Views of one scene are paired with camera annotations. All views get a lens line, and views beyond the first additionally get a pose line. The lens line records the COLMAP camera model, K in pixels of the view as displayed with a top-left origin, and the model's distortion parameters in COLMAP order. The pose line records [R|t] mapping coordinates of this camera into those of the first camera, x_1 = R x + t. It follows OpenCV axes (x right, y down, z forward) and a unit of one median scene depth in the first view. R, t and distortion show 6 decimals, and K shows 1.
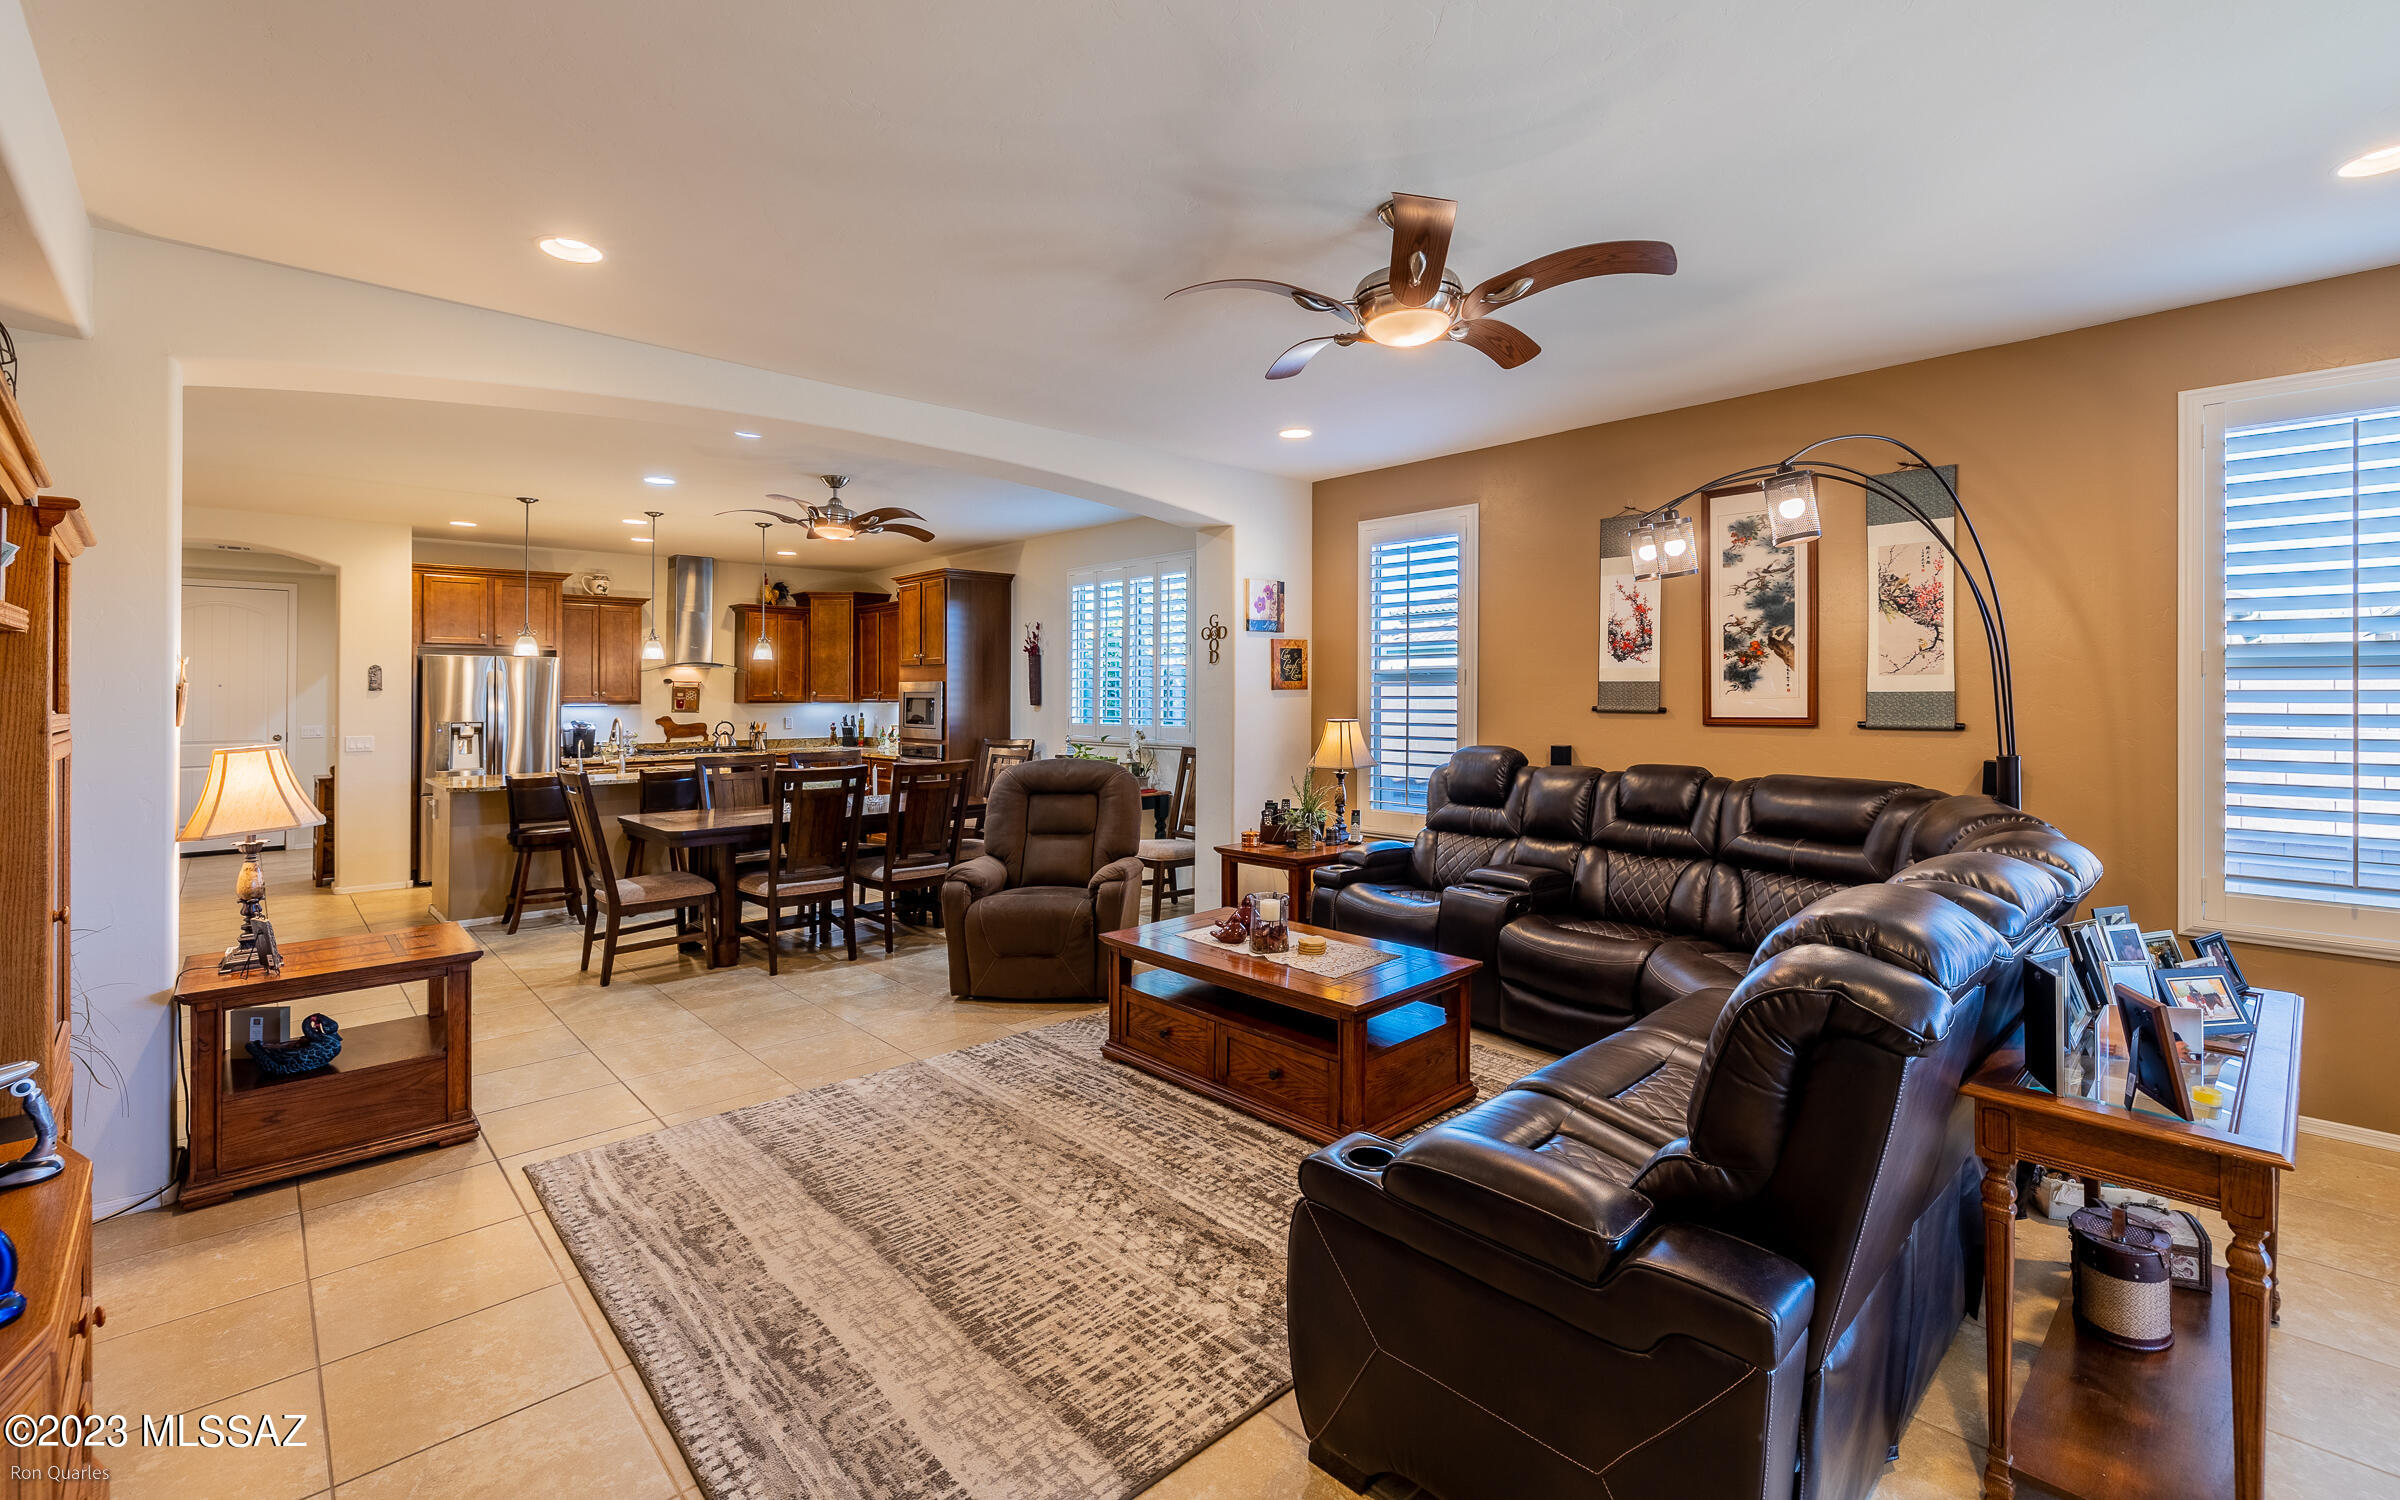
lens RADIAL K [[1028.3, 0, 1212.4], [0, 1028.3, 667.7], [0, 0, 1]] dist [-0.000159, -0.000662]
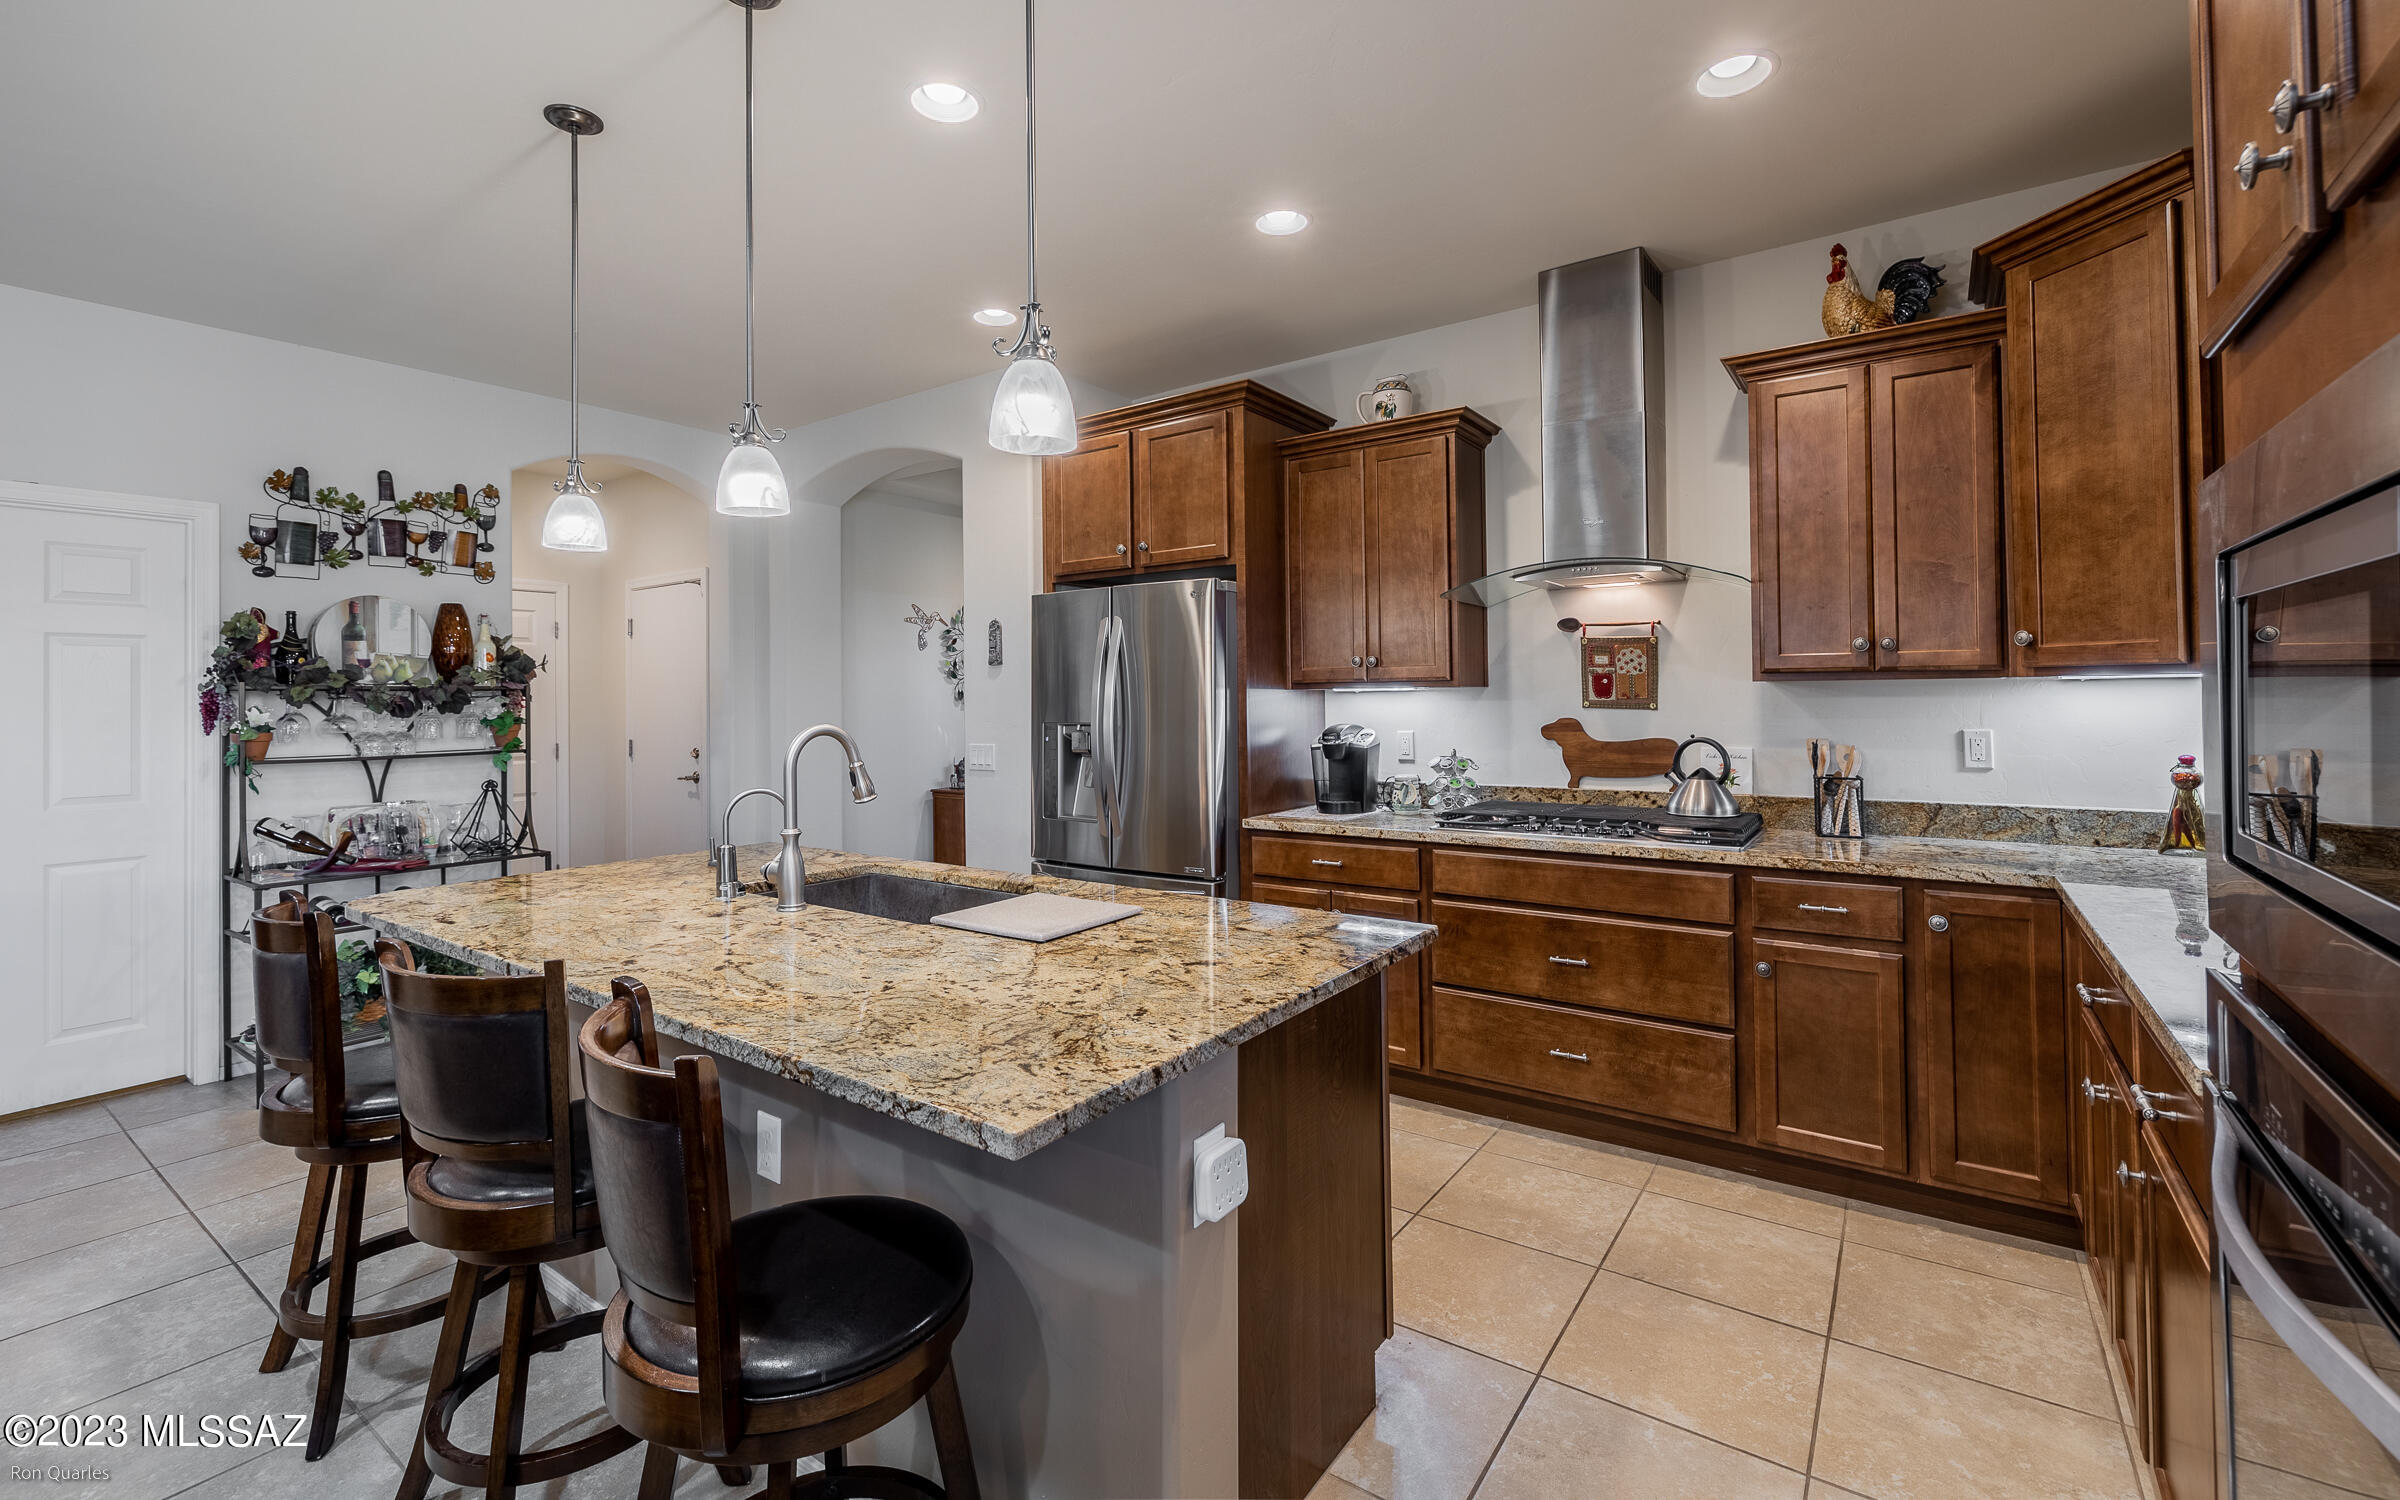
lens RADIAL K [[1028.3, 0, 1201.6], [0, 1028.3, 698.7], [0, 0, 1]] dist [-0.000159, -0.000662]
pose [[0.188995, 0.002745, -0.981974, -0.435605], [0.036061, 0.999302, 0.009734, 0.073883], [0.981316, -0.037251, 0.188764, 1.862089]]
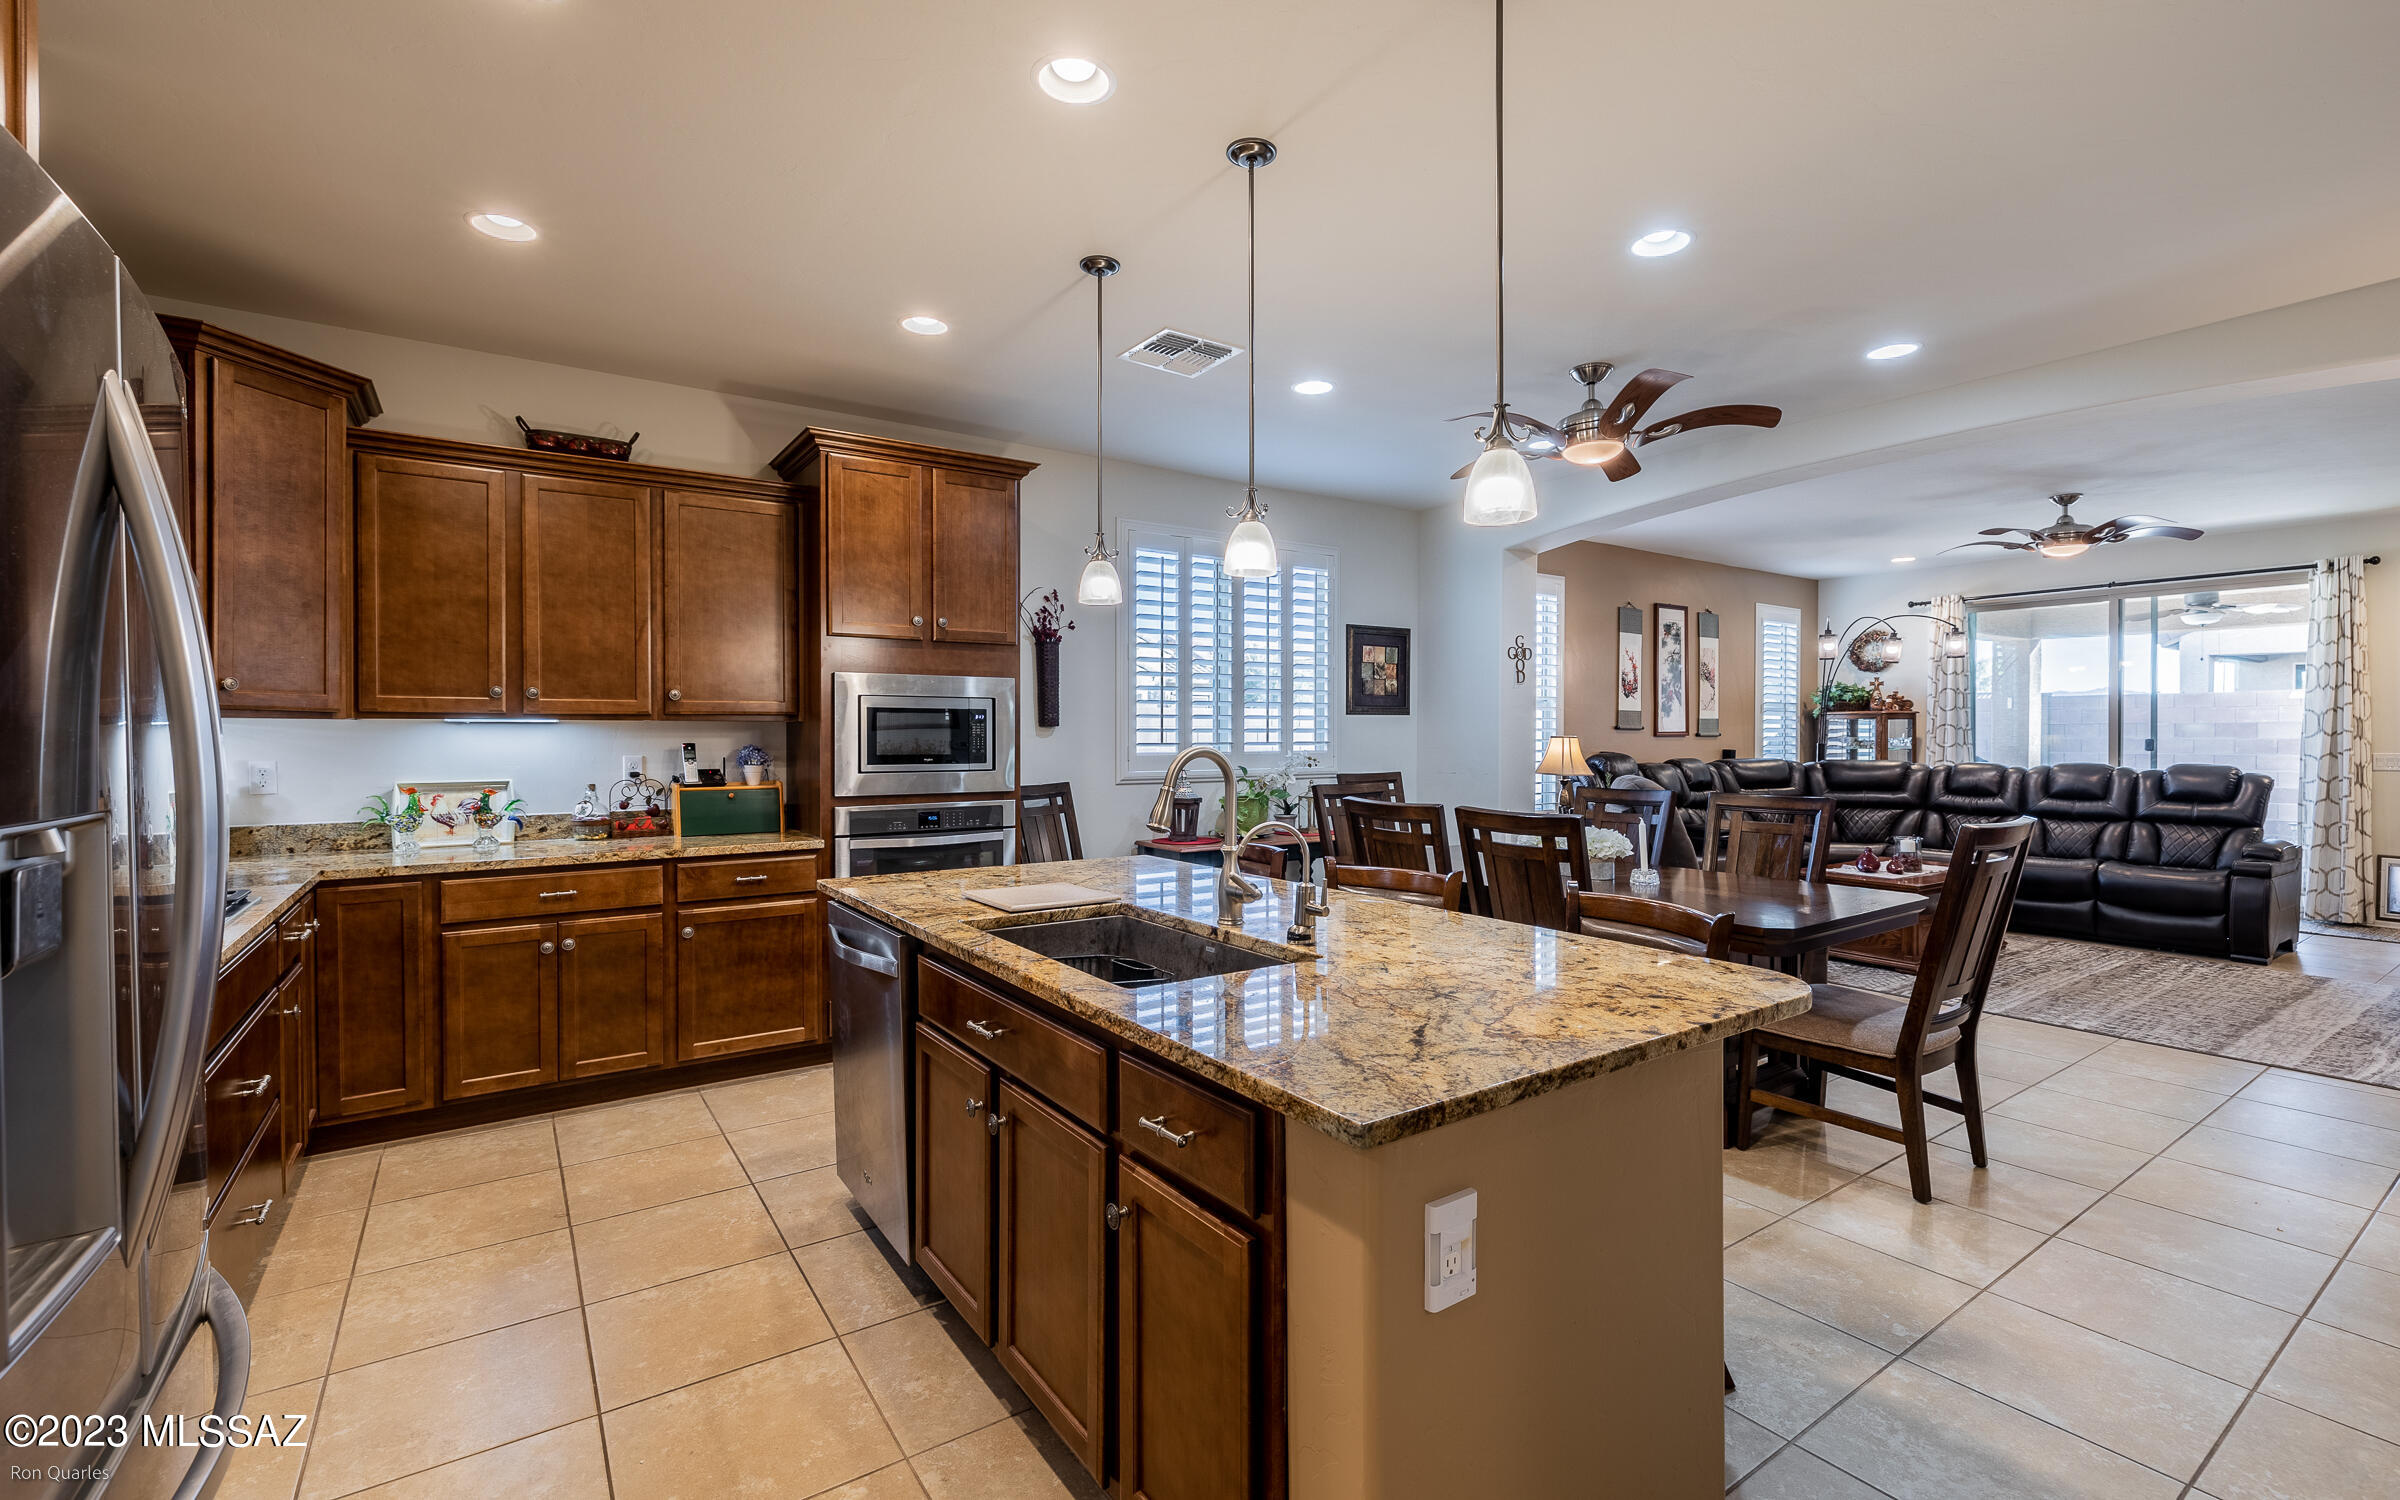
lens RADIAL K [[1028.3, 0, 1211.0], [0, 1028.3, 723.7], [0, 0, 1]] dist [-0.000159, -0.000662]
pose [[0.152971, 0.013528, 0.988138, -1.553976], [-0.024312, 0.999655, -0.009922, 0.079631], [-0.987932, -0.022506, 0.153247, 1.675655]]
